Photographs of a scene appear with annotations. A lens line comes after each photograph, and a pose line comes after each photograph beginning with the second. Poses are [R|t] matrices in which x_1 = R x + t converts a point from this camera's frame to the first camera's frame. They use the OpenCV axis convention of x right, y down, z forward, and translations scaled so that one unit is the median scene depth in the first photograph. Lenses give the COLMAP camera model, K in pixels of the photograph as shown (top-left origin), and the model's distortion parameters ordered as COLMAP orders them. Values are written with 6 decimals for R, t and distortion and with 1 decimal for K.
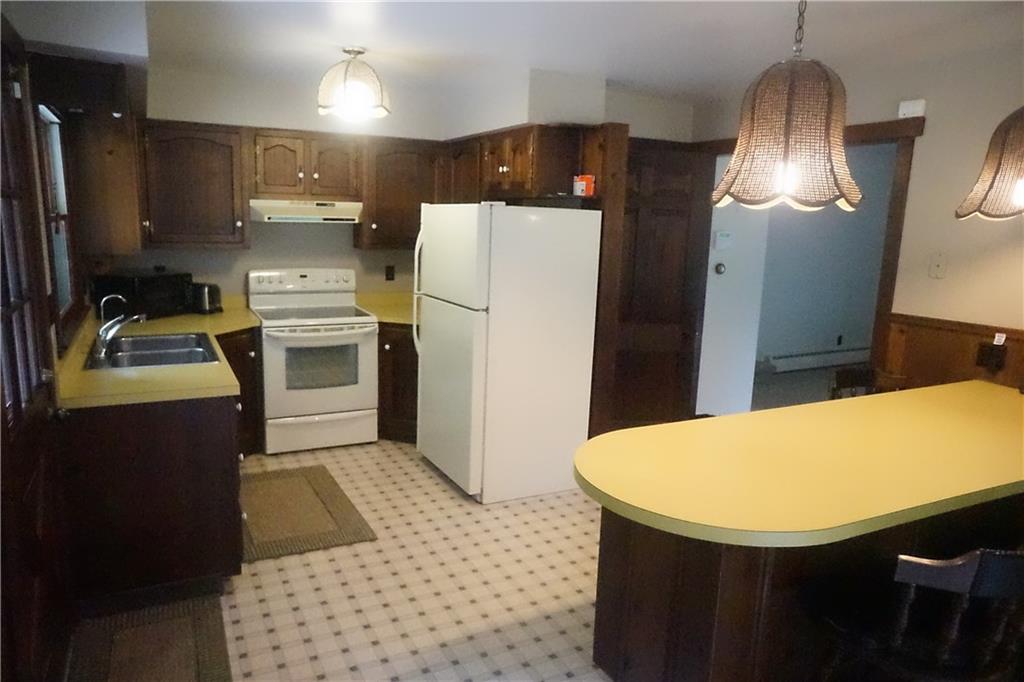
lens RADIAL K [[688.9, 0, 498.1], [0, 688.9, 346.6], [0, 0, 1]] dist [-0.065406, 0.086723]
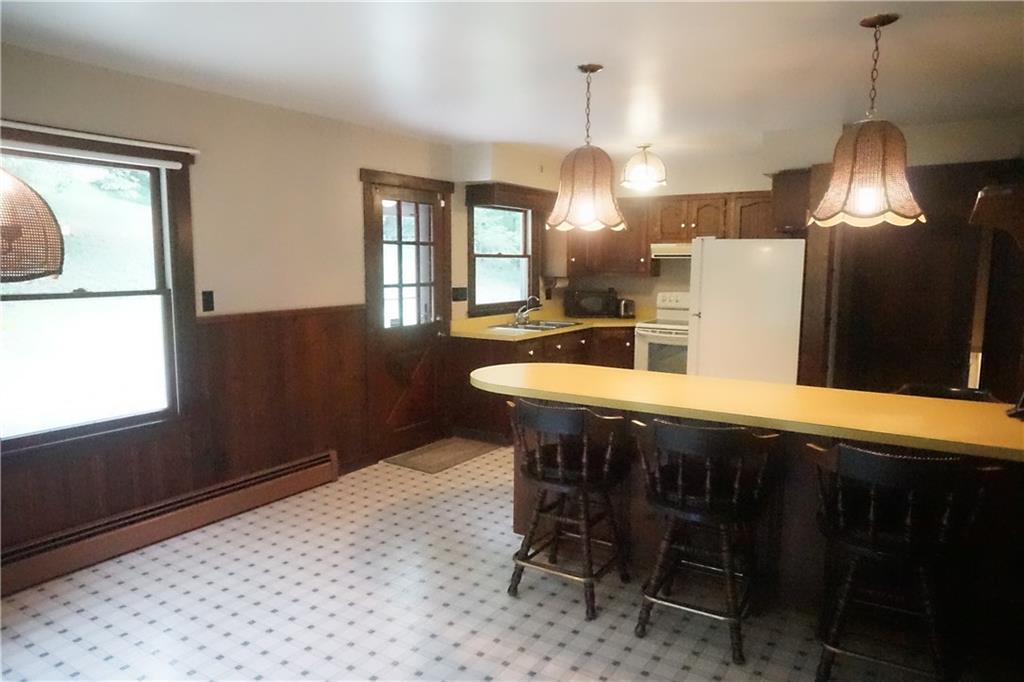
lens RADIAL K [[688.9, 0, 498.1], [0, 688.9, 346.6], [0, 0, 1]] dist [-0.065406, 0.086723]
pose [[0.505348, 0.081431, -0.859065, 0.796680], [-0.153463, 0.988149, 0.003391, 0.054999], [0.849160, 0.130121, 0.511856, -0.027920]]
